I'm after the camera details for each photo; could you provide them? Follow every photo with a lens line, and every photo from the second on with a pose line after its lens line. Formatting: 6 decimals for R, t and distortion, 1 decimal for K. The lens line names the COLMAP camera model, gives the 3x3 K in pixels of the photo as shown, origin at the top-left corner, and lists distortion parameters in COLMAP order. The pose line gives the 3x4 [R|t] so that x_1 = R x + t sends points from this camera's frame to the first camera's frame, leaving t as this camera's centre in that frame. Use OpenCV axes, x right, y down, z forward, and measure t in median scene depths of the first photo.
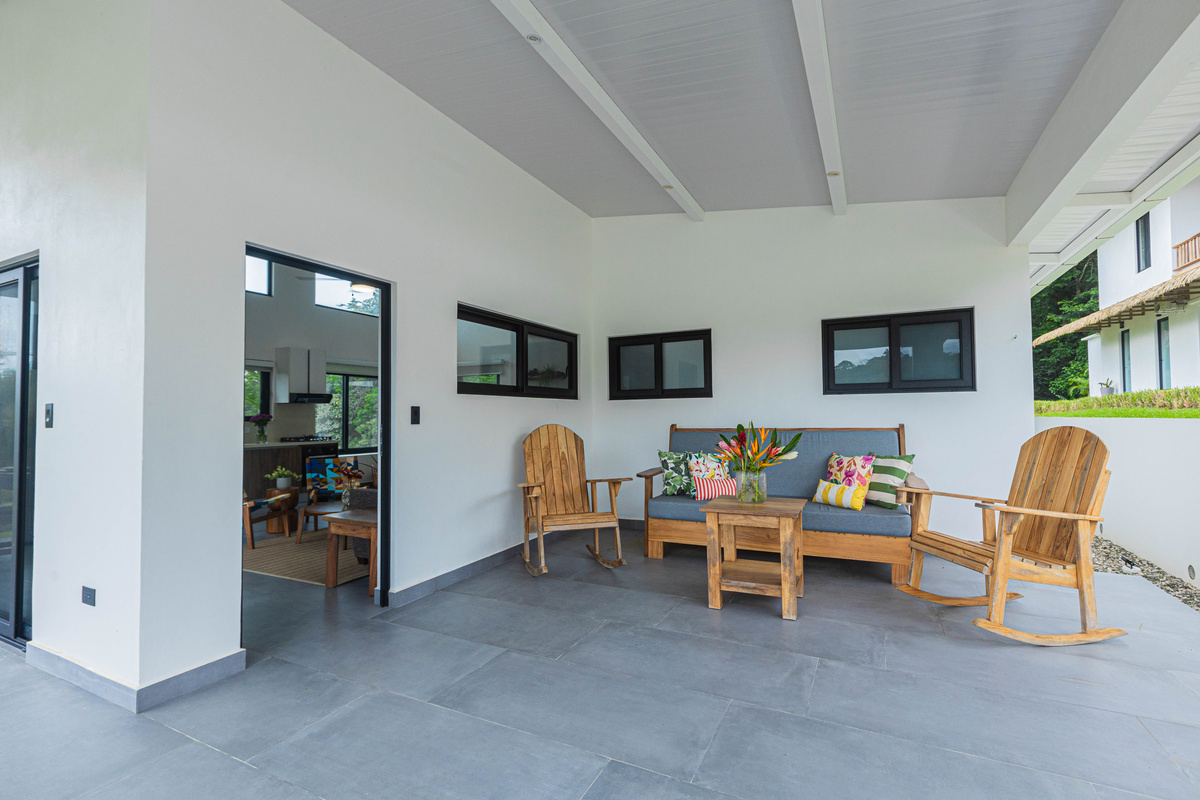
lens RADIAL K [[538.0, 0, 603.4], [0, 538.0, 402.2], [0, 0, 1]] dist [0.000750, 0.000022]
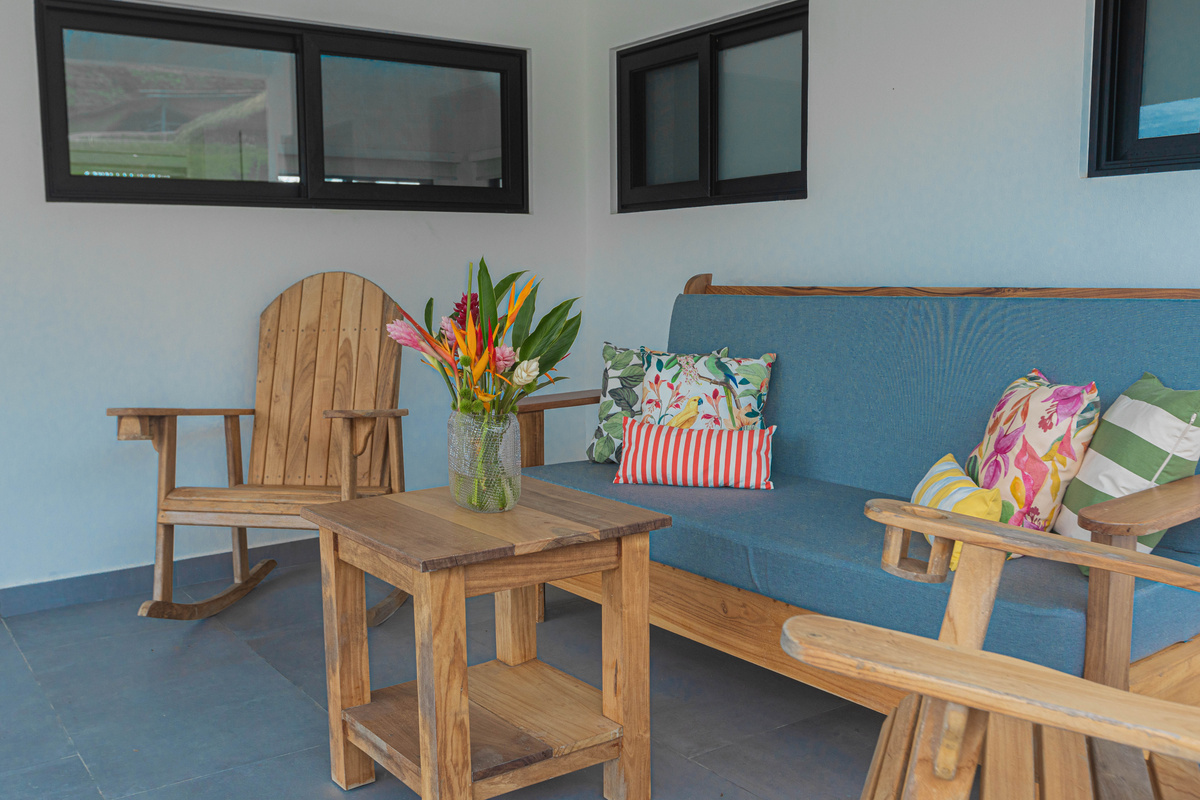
lens RADIAL K [[1105.7, 0, 598.5], [0, 1105.7, 400.6], [0, 0, 1]] dist [-0.035367, 0.000000]
pose [[0.885892, 0.057708, -0.460289, 0.479543], [0.012399, 0.988932, 0.147848, 0.015651], [0.463726, -0.136684, 0.875372, 0.330990]]
